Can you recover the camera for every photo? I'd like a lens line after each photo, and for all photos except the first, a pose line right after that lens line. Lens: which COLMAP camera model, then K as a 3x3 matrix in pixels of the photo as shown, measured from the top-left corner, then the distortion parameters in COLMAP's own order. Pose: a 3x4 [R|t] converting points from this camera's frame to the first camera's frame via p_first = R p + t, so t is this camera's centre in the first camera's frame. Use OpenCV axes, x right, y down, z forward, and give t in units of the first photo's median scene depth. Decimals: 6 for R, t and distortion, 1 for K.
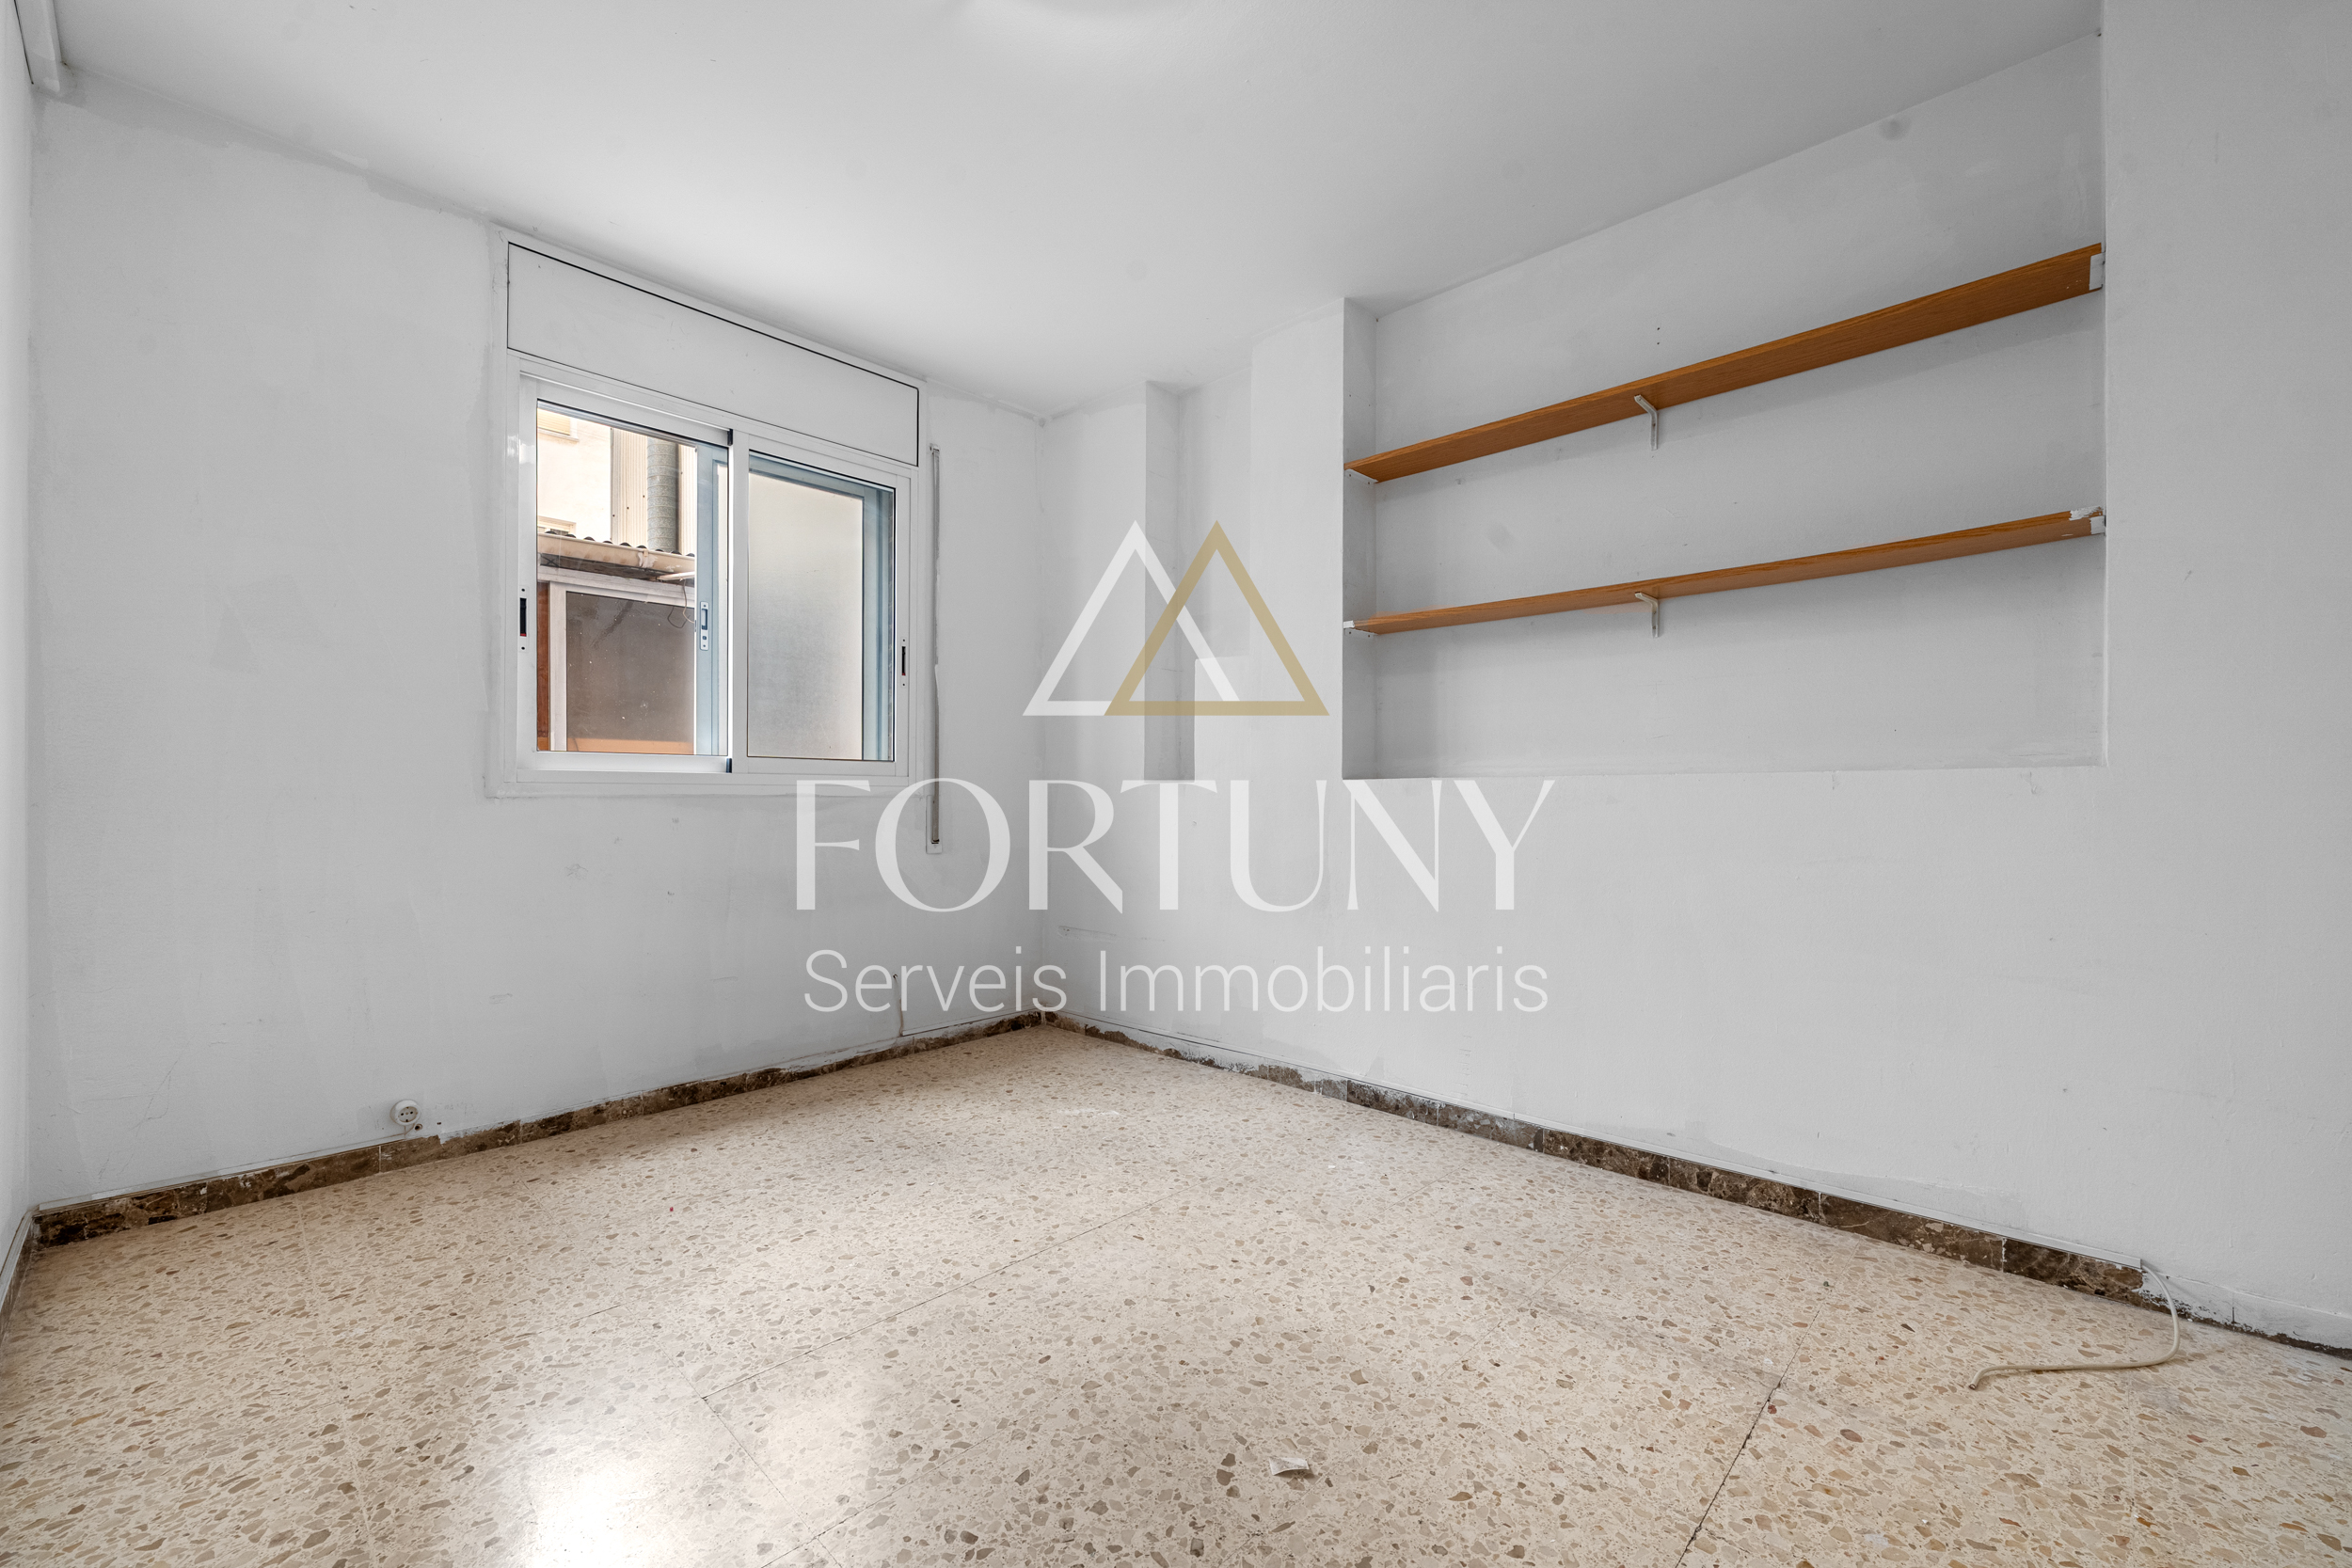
lens RADIAL K [[939.7, 0, 1180.9], [0, 939.7, 787.3], [0, 0, 1]] dist [0.000401, 0.000015]
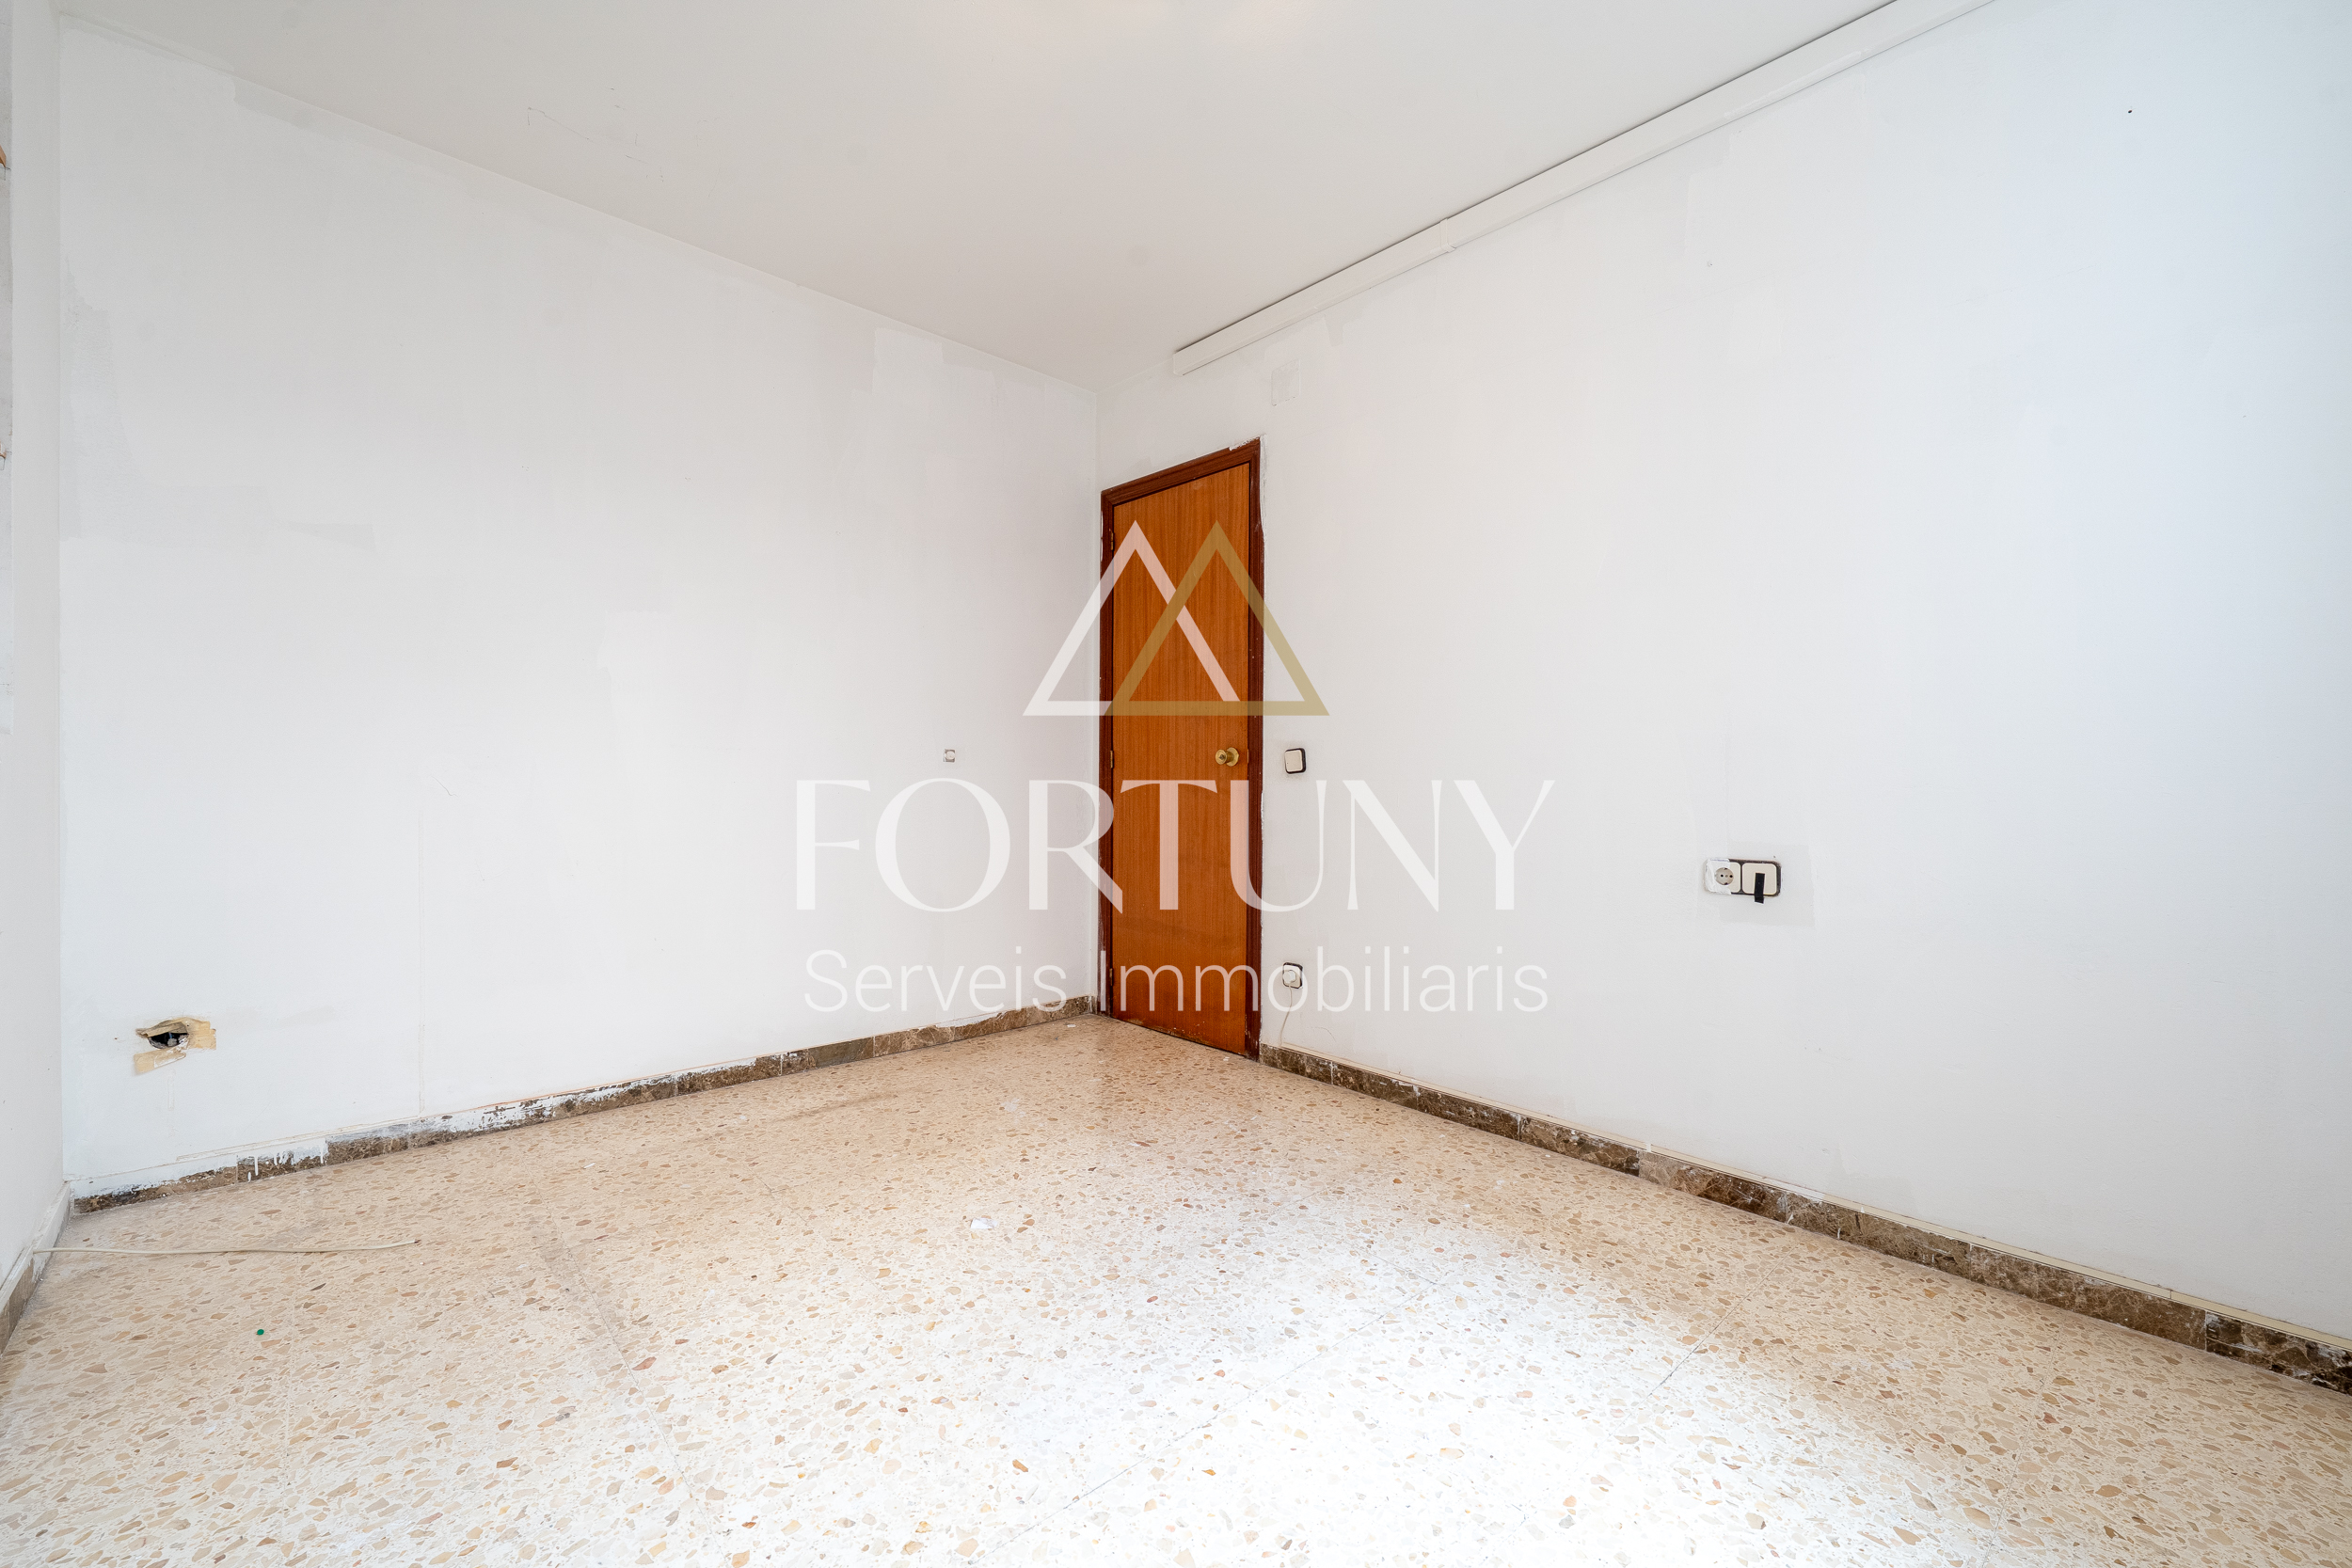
lens RADIAL K [[939.7, 0, 1180.9], [0, 939.7, 787.3], [0, 0, 1]] dist [0.000401, 0.000015]
pose [[-0.997547, -0.008403, 0.069495, -0.240742], [-0.008712, 0.999953, -0.004151, 0.024752], [-0.069457, -0.004746, -0.997574, 2.018603]]
